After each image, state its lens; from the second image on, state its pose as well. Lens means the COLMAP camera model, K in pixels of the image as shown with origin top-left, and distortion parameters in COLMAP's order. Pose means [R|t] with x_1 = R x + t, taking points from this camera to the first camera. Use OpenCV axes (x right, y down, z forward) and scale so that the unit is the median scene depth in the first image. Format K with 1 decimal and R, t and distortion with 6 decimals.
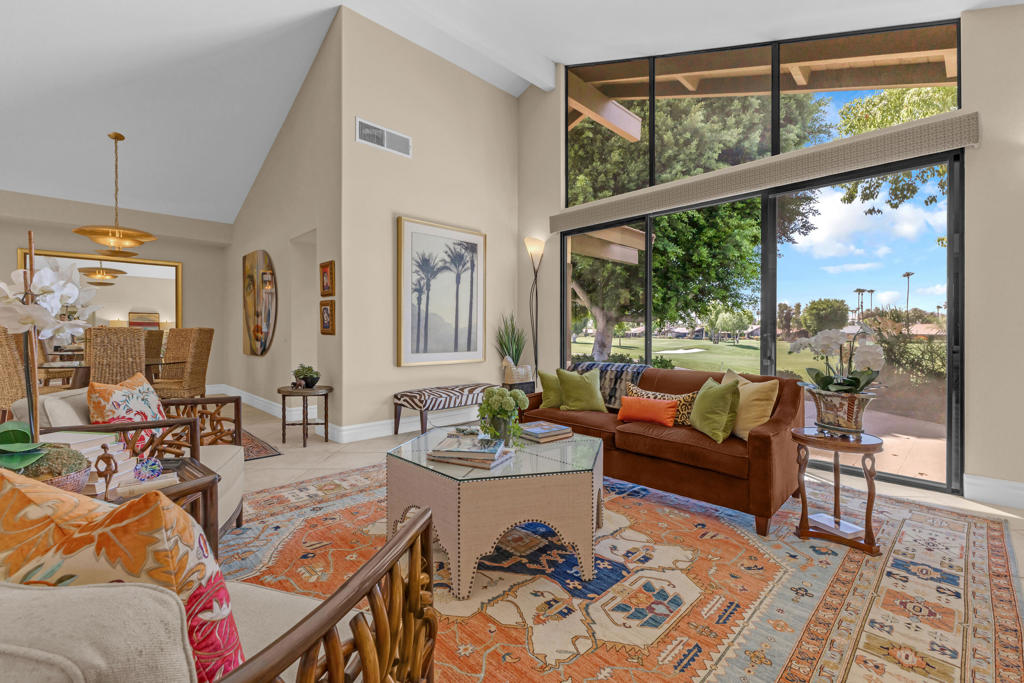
lens RADIAL K [[444.1, 0, 516.4], [0, 444.1, 331.8], [0, 0, 1]] dist [0.012271, -0.002672]
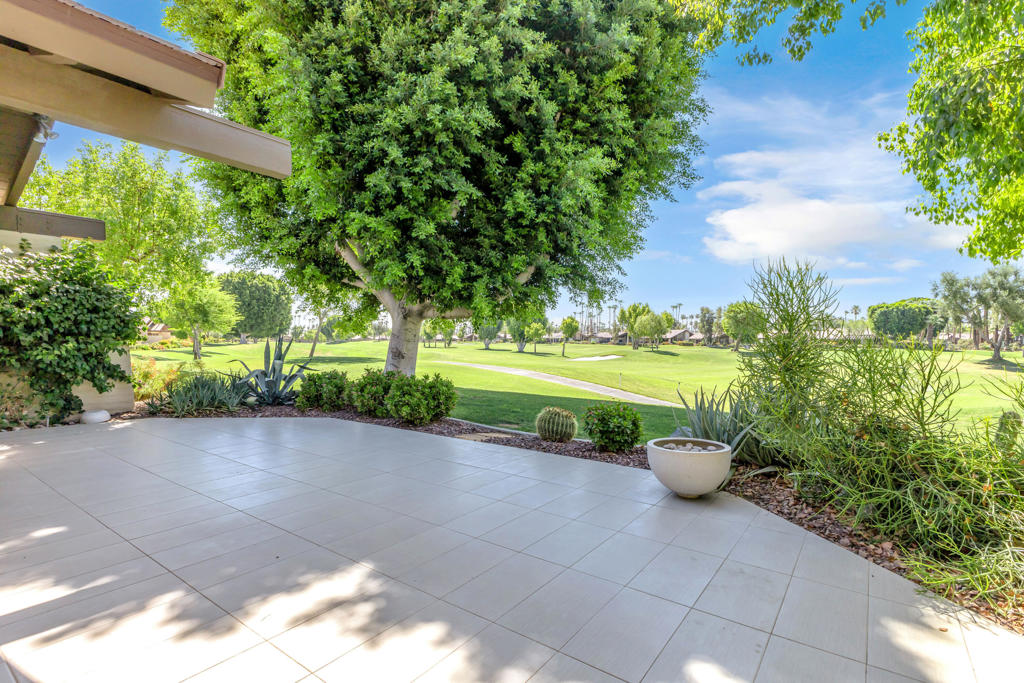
lens RADIAL K [[490.8, 0, 513.1], [0, 490.8, 341.1], [0, 0, 1]] dist [-0.001700, -0.001671]
pose [[0.987265, -0.002295, 0.159065, 0.718410], [0.000976, 0.999965, 0.008366, 0.015281], [-0.159079, -0.008105, 0.987233, 0.830913]]
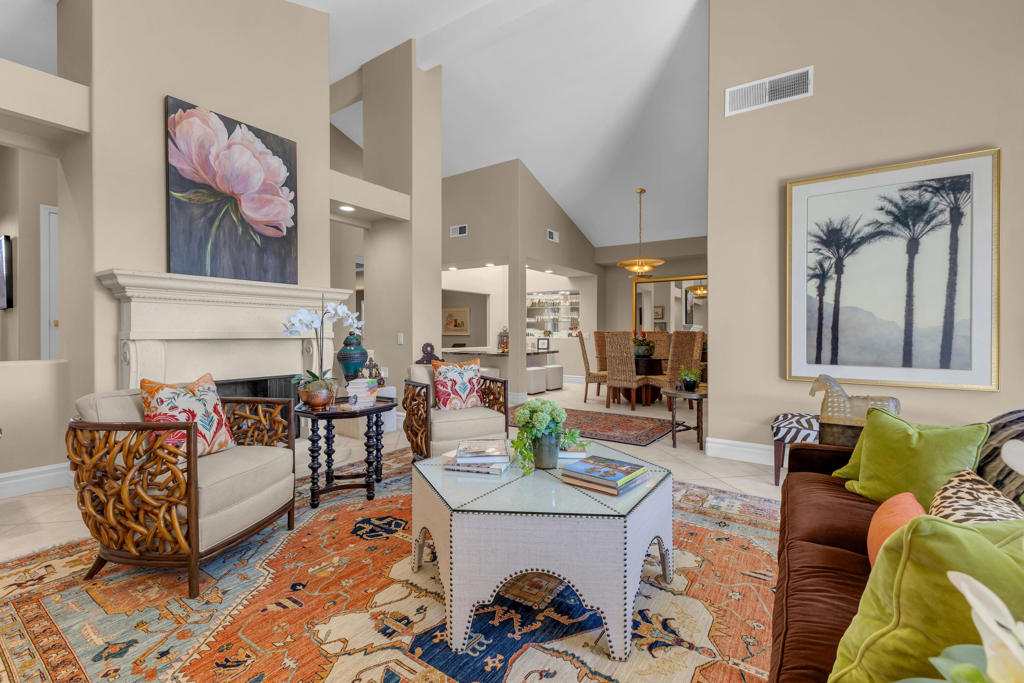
lens RADIAL K [[444.1, 0, 514.5], [0, 444.1, 336.0], [0, 0, 1]] dist [0.012271, -0.002672]
pose [[0.190958, 0.004209, -0.981589, 0.397272], [-0.002092, 0.999990, 0.003881, 0.000573], [0.981596, 0.001313, 0.190965, 0.397262]]
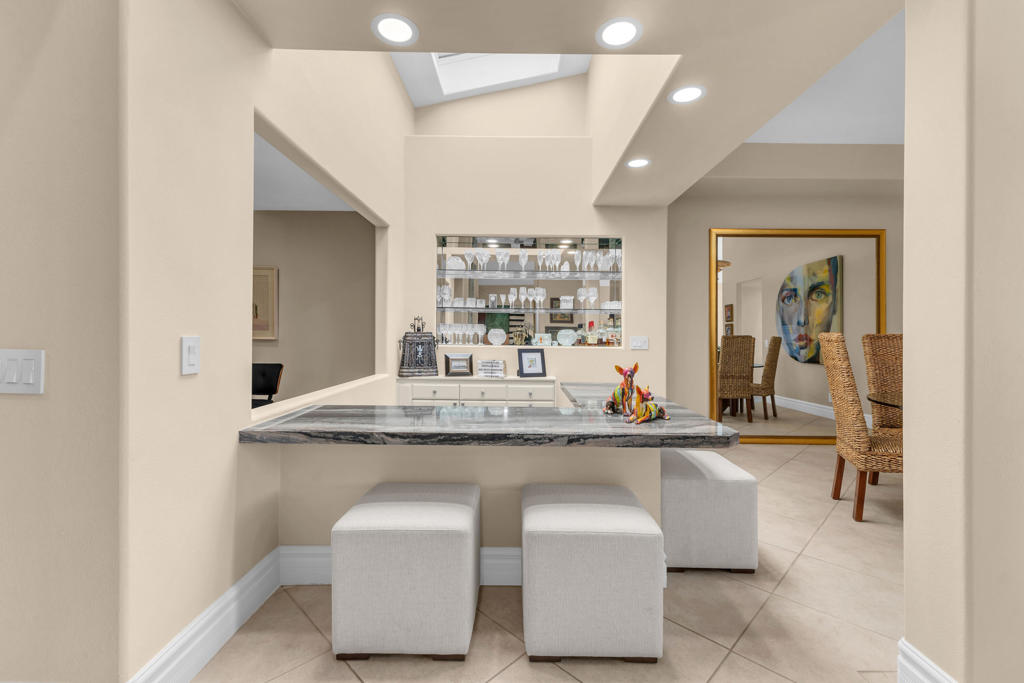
lens RADIAL K [[444.1, 0, 516.5], [0, 444.1, 336.2], [0, 0, 1]] dist [0.012271, -0.002672]
pose [[0.718182, 0.005086, -0.695837, -1.060809], [-0.004900, 0.999985, 0.002253, -0.007020], [0.695838, 0.001791, 0.718196, 0.301115]]
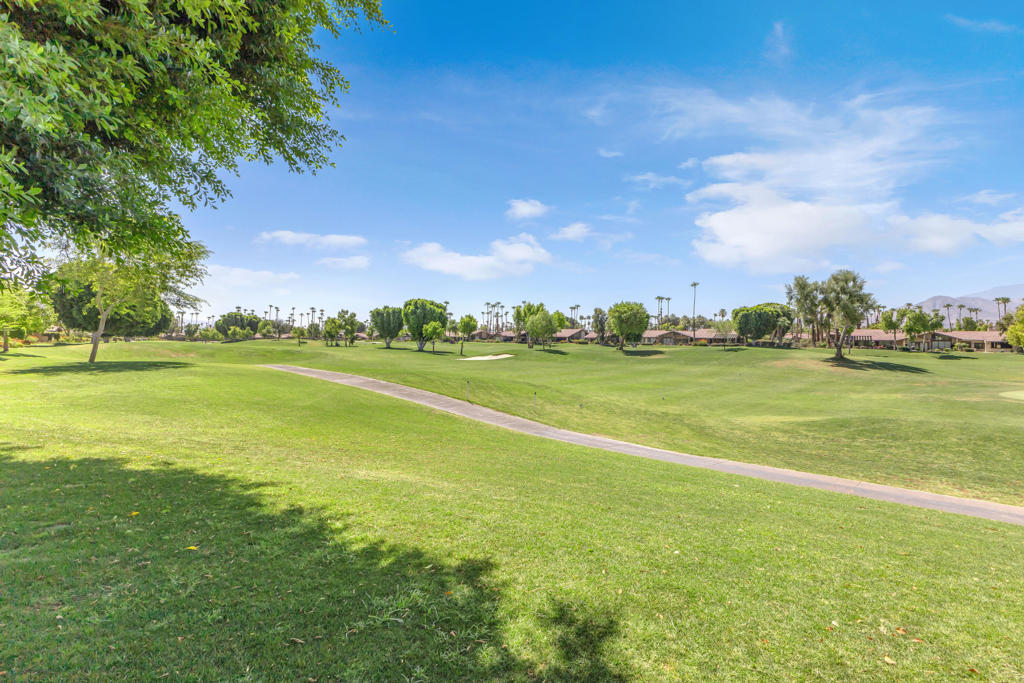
lens RADIAL K [[458.4, 0, 525.9], [0, 458.4, 342.2], [0, 0, 1]] dist [0.002991, 0.000619]
pose [[0.933878, -0.003546, 0.357575, 1.710196], [-0.001739, 0.999894, 0.014460, 0.006853], [-0.357589, -0.014126, 0.933772, 1.909007]]
